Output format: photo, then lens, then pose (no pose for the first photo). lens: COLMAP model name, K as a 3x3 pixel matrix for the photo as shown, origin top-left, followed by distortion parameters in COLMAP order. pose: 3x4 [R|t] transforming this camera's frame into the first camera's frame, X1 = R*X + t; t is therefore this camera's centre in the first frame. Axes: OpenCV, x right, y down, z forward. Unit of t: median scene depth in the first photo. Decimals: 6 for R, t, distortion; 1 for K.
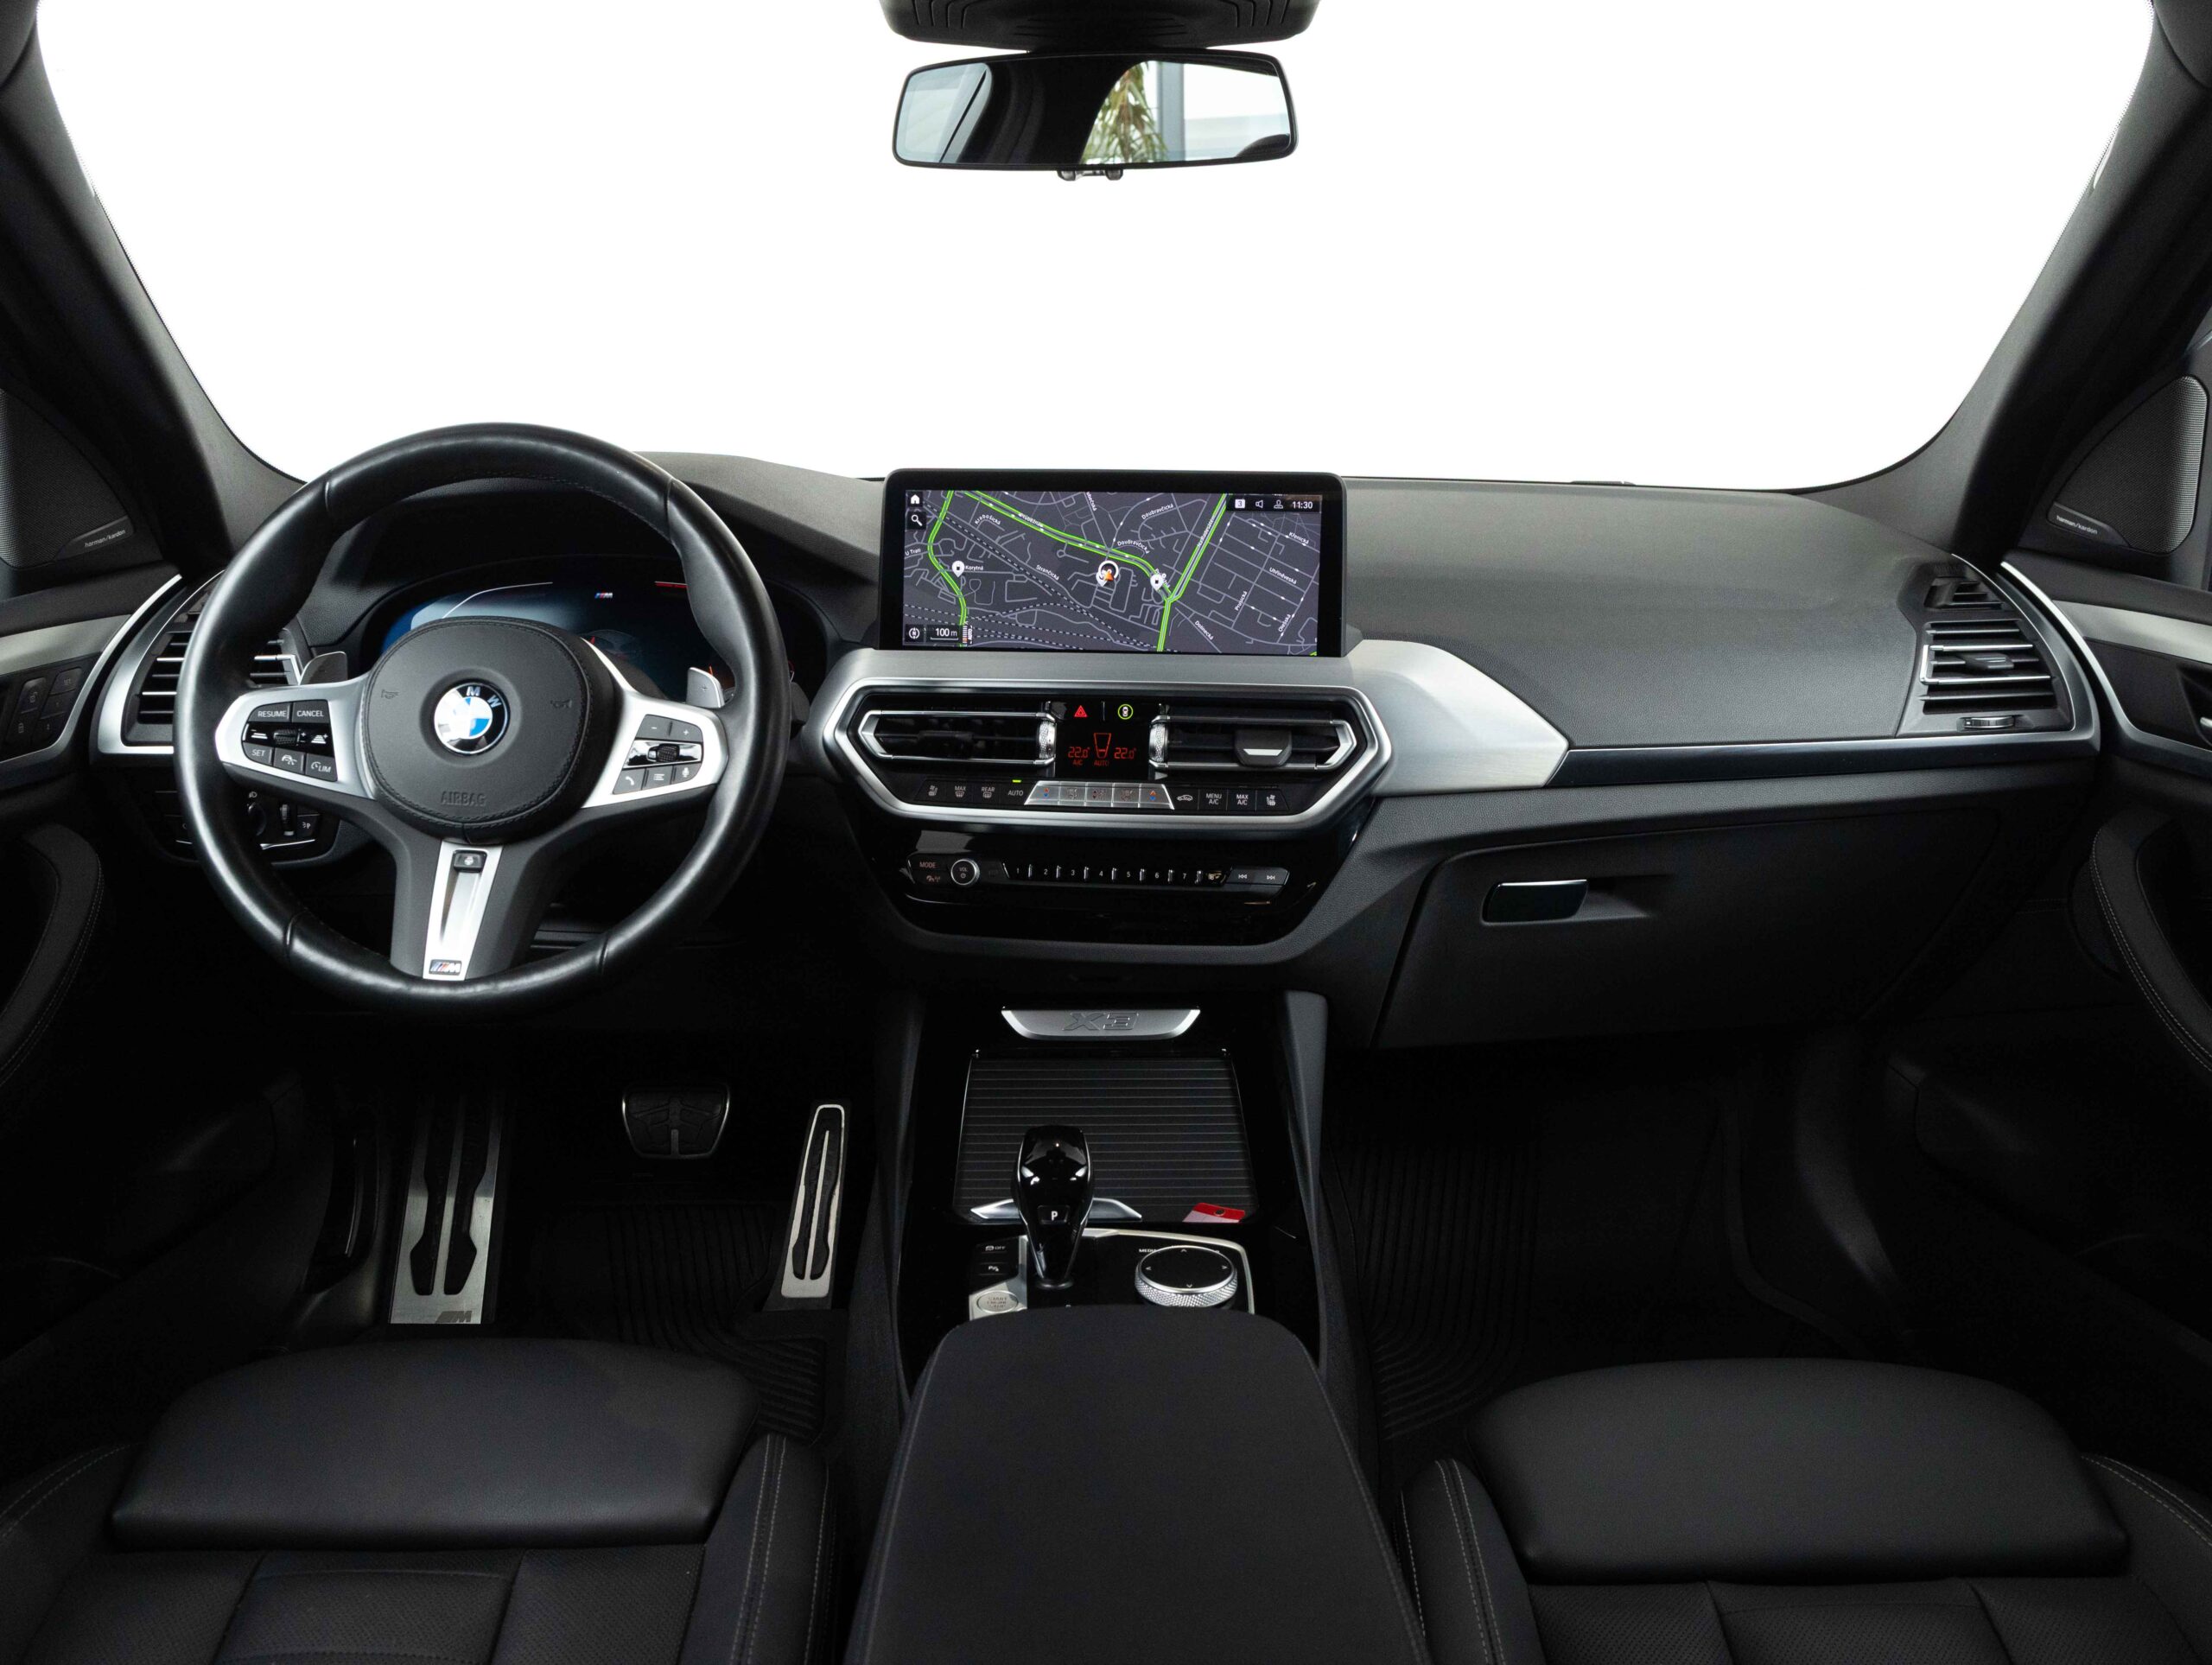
lens RADIAL K [[1676.3, 0, 1106.0], [0, 1676.3, 832.5], [0, 0, 1]] dist [-0.053137, -0.003874]
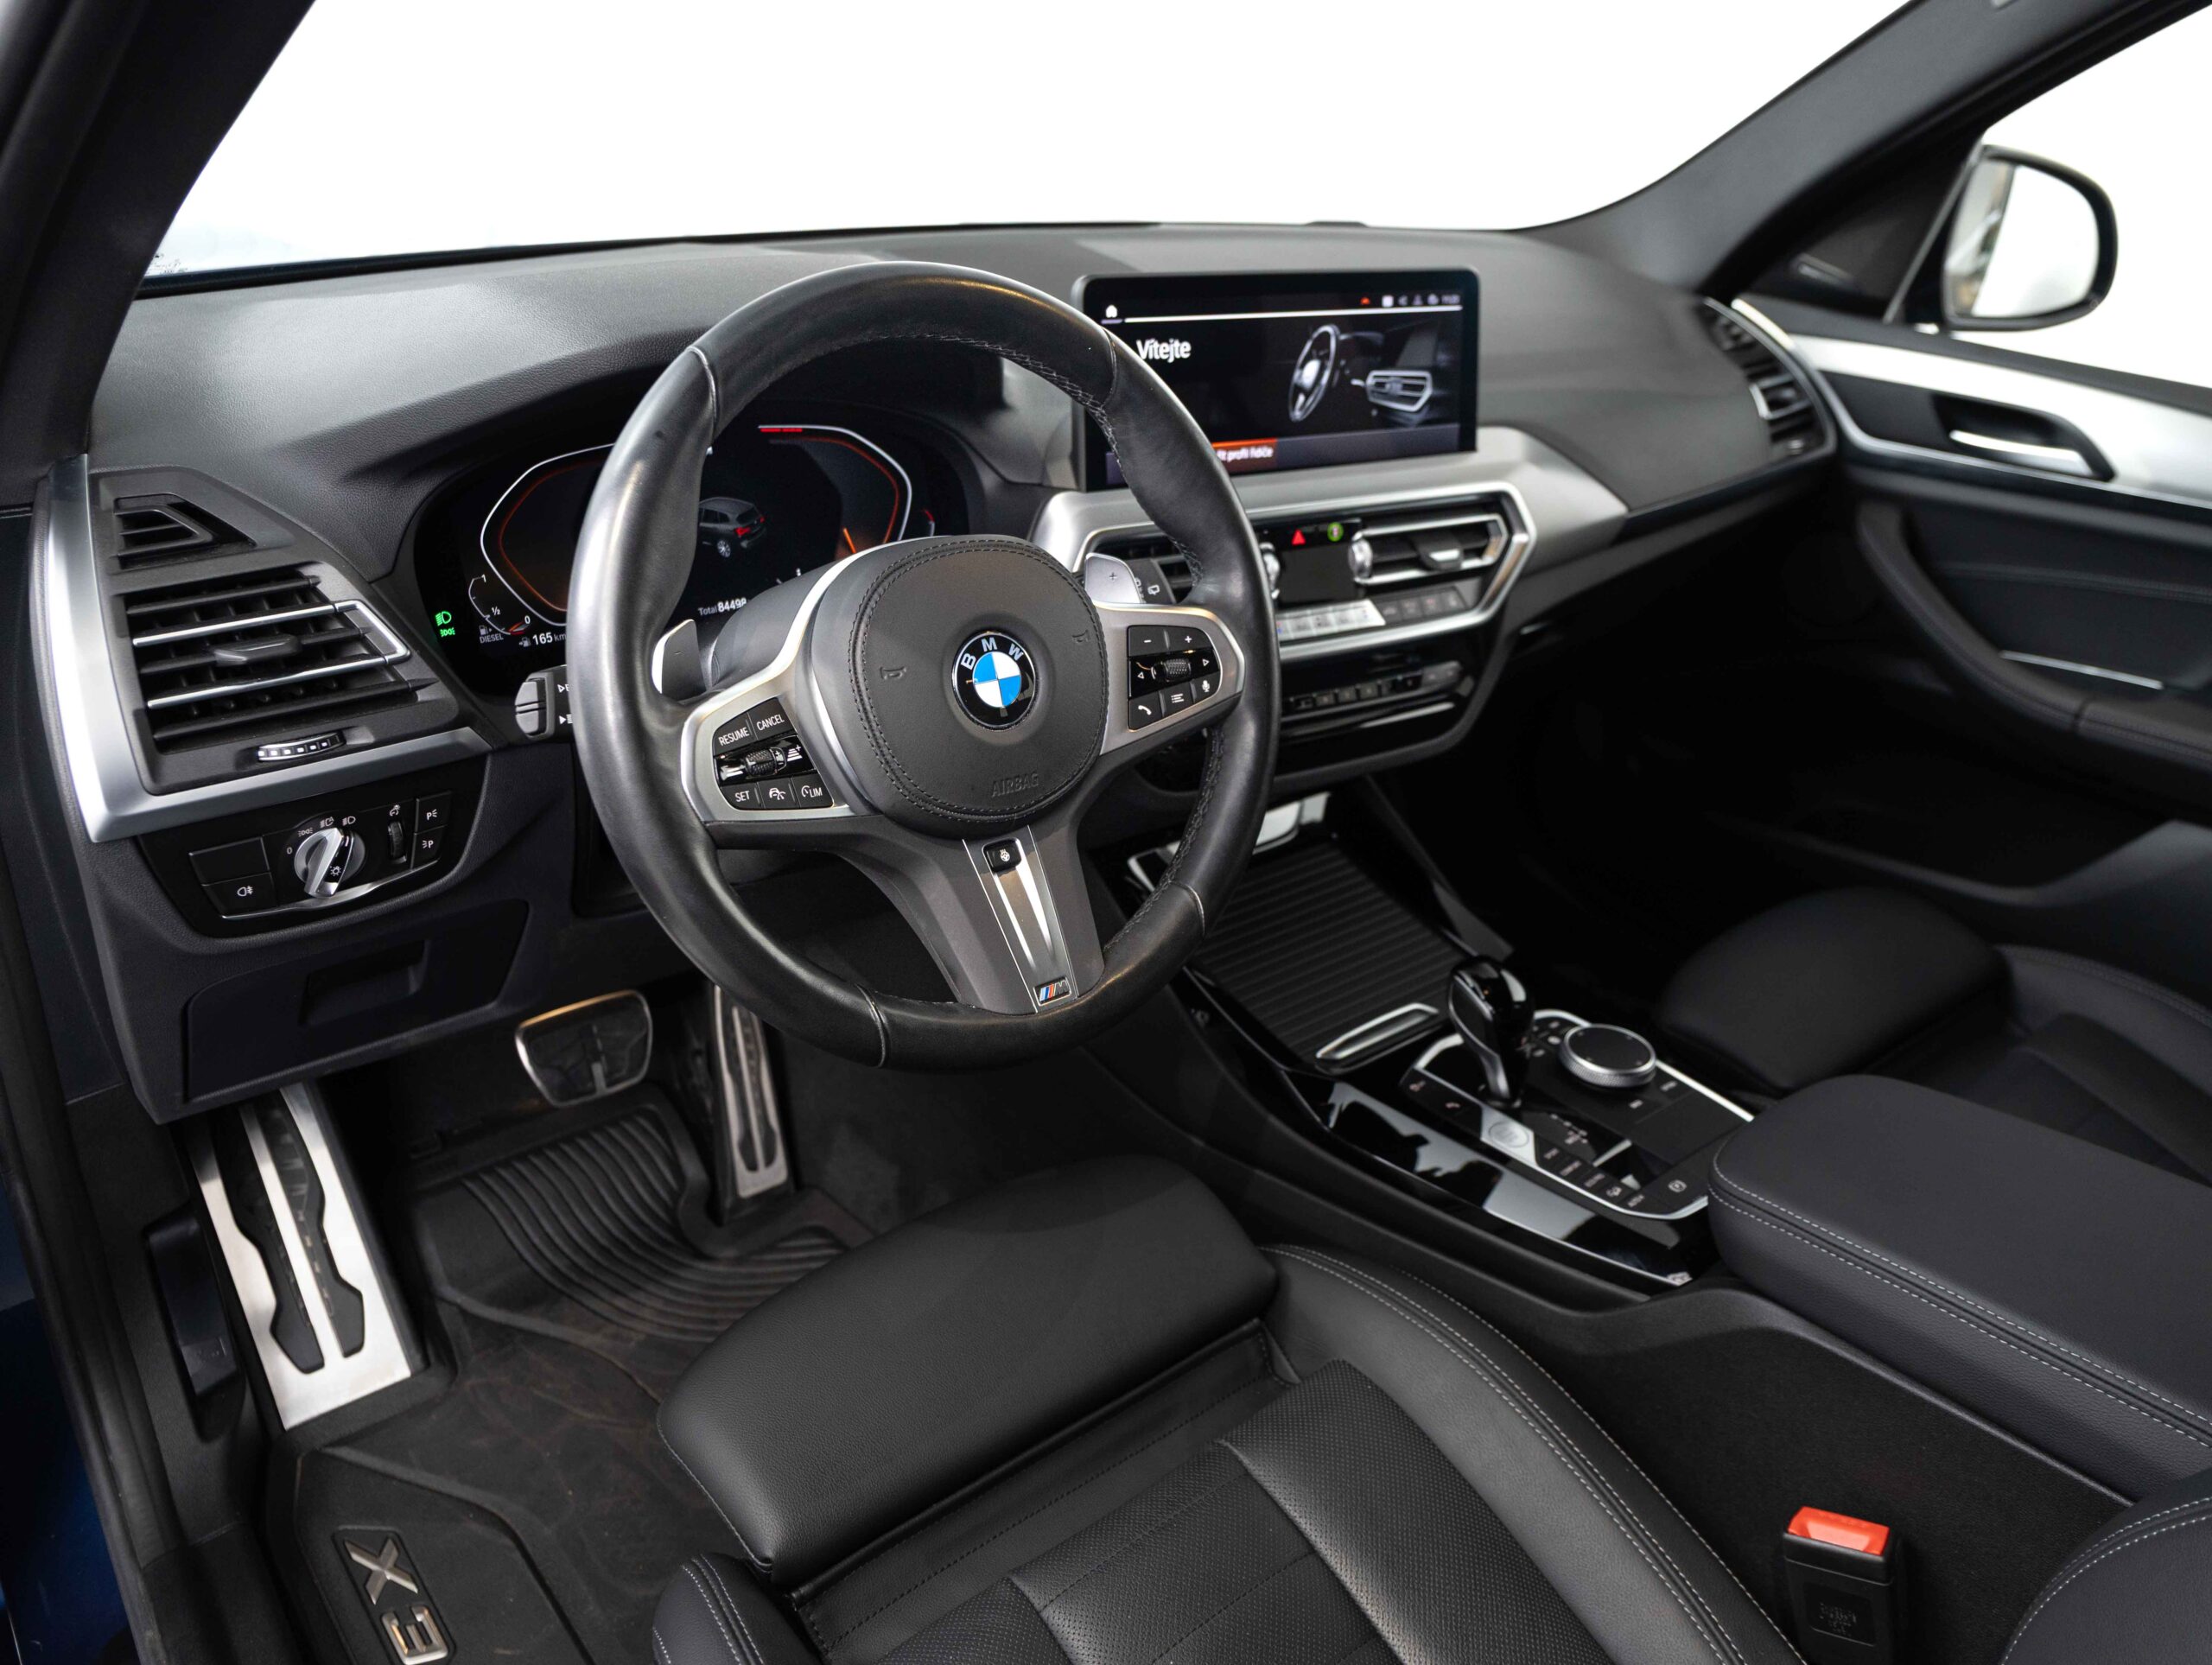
lens RADIAL K [[1611.8, 0, 1106.0], [0, 1611.8, 832.5], [0, 0, 1]] dist [0.000410, 0.000167]
pose [[0.795017, -0.235842, 0.558862, -0.651575], [0.102445, 0.960291, 0.259512, -0.158883], [-0.597874, -0.149064, 0.787608, 0.311361]]
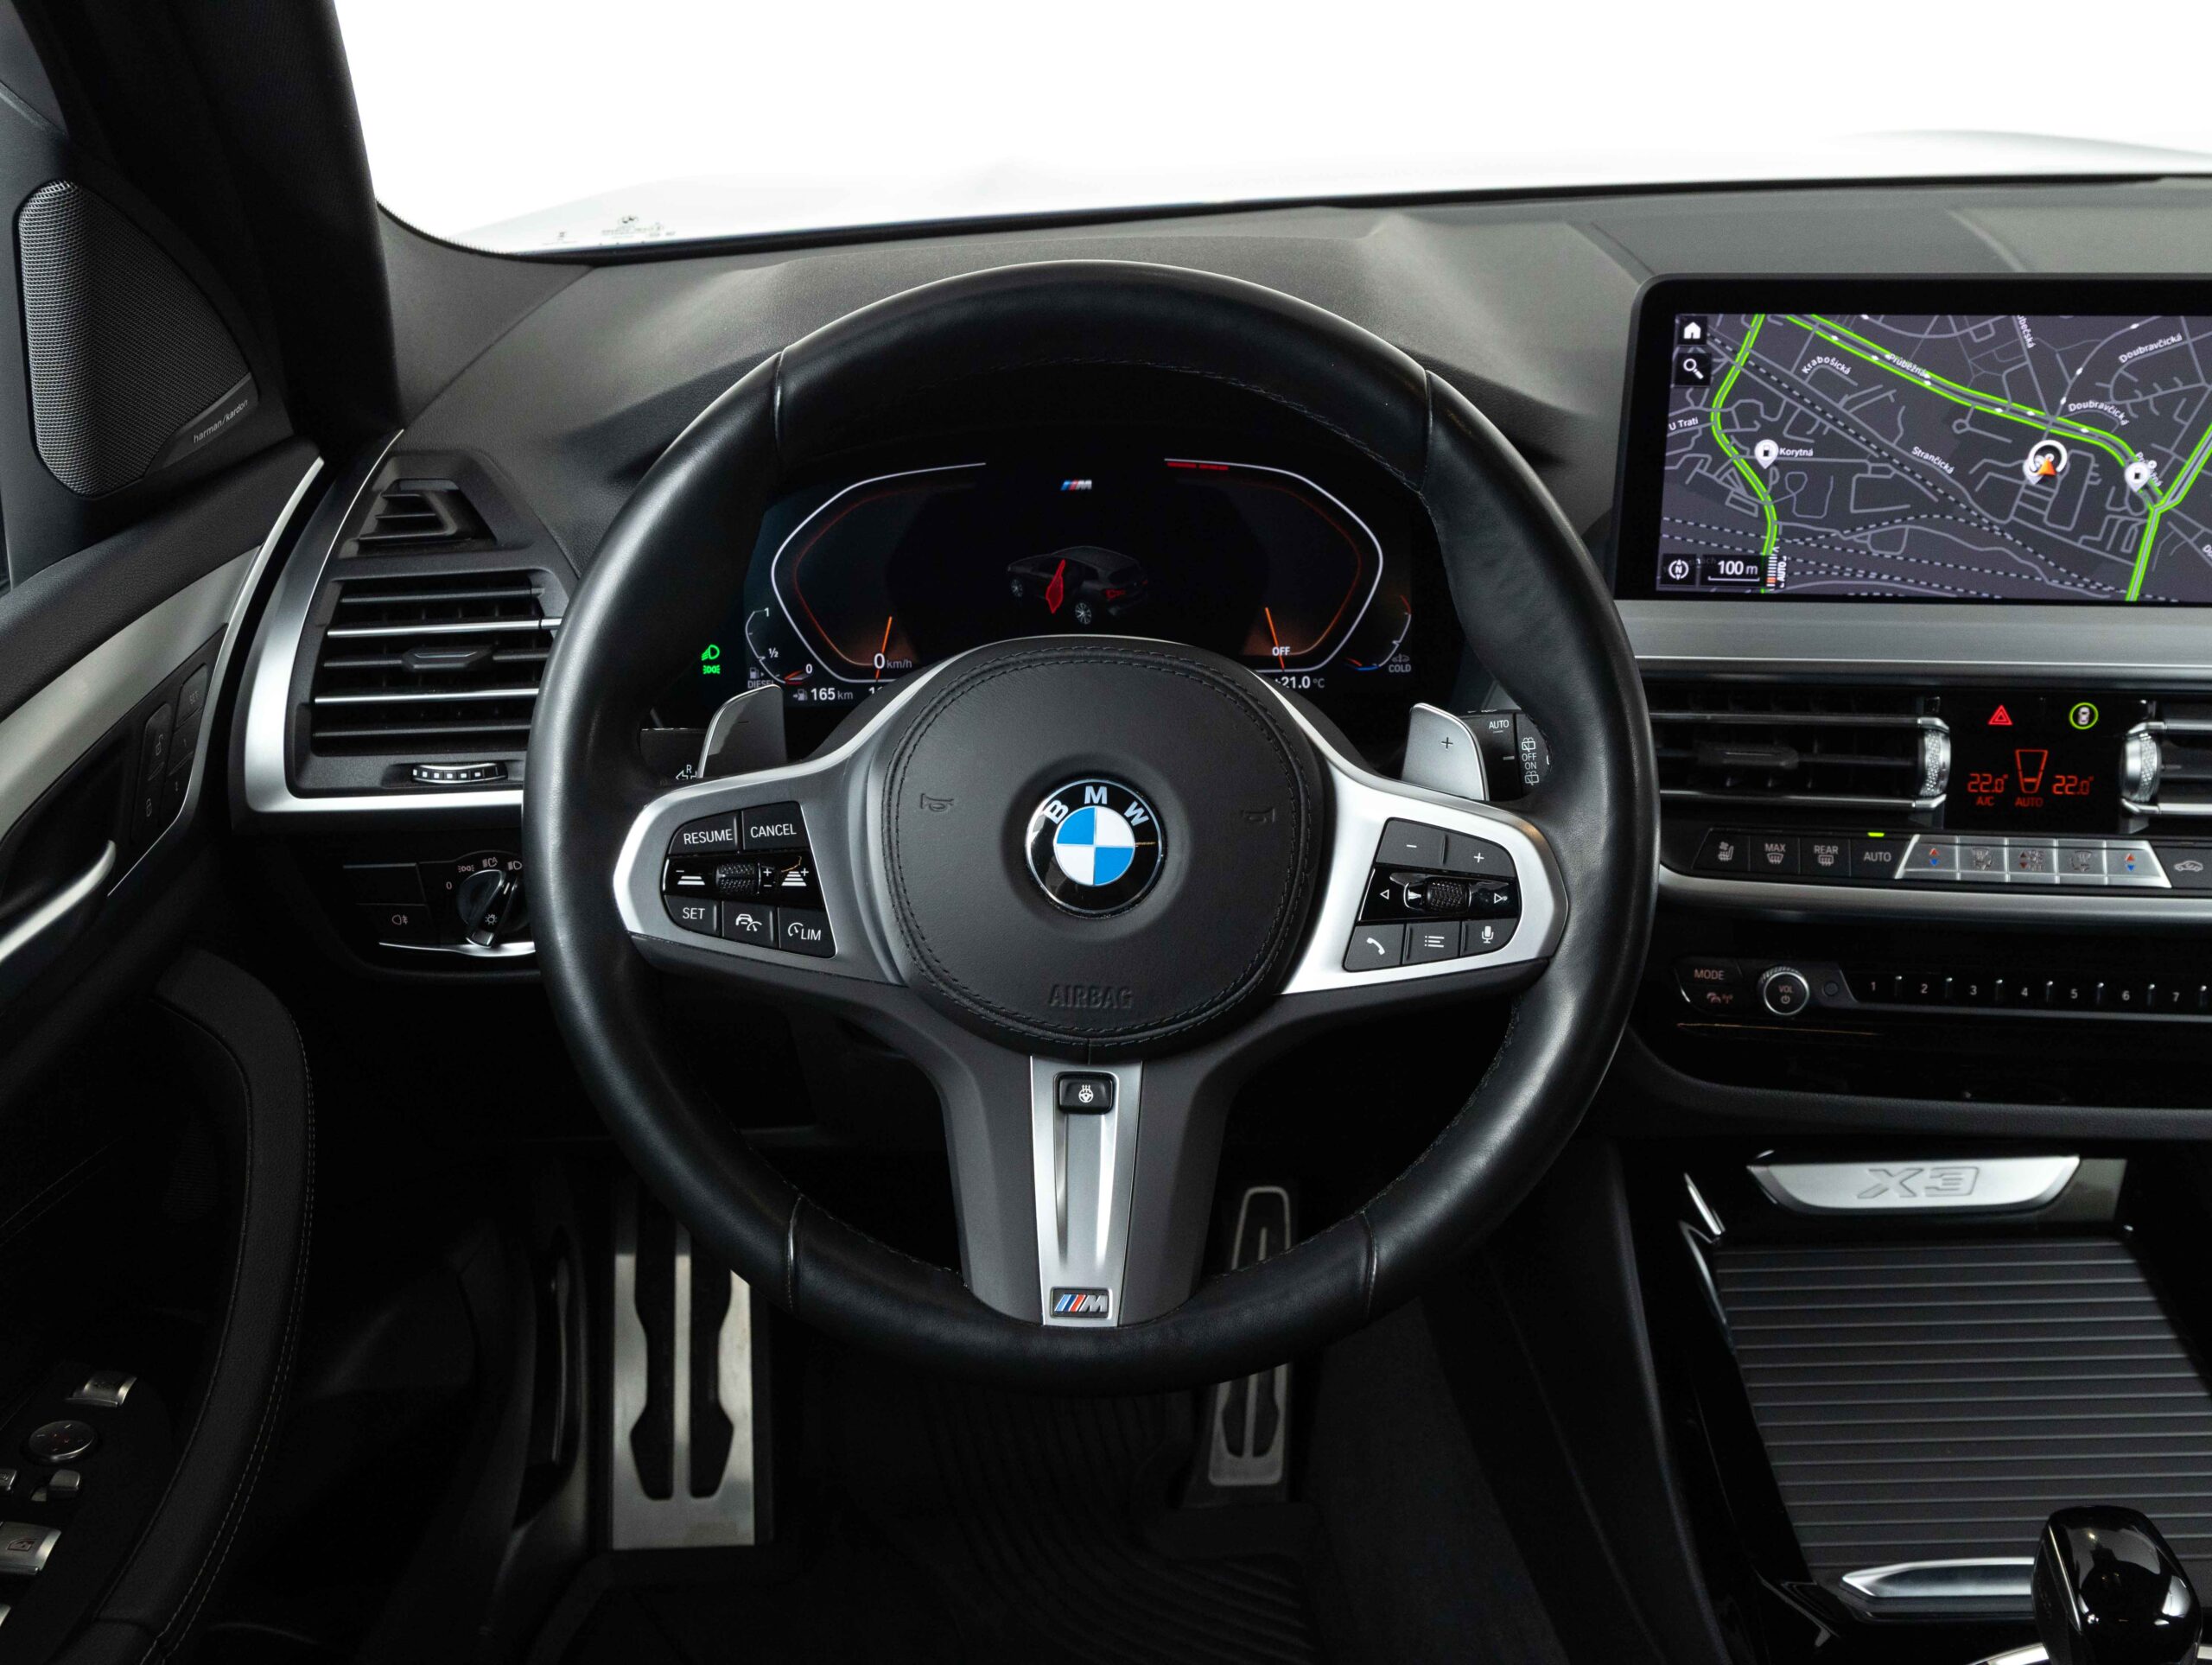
lens RADIAL K [[2250.5, 0, 1071.4], [0, 2250.5, 831.7], [0, 0, 1]] dist [0.019162, -0.005008]
pose [[0.999740, -0.017380, -0.014728, -0.317215], [0.019527, 0.986742, 0.161121, -0.161221], [0.011732, -0.161366, 0.986825, 0.230422]]
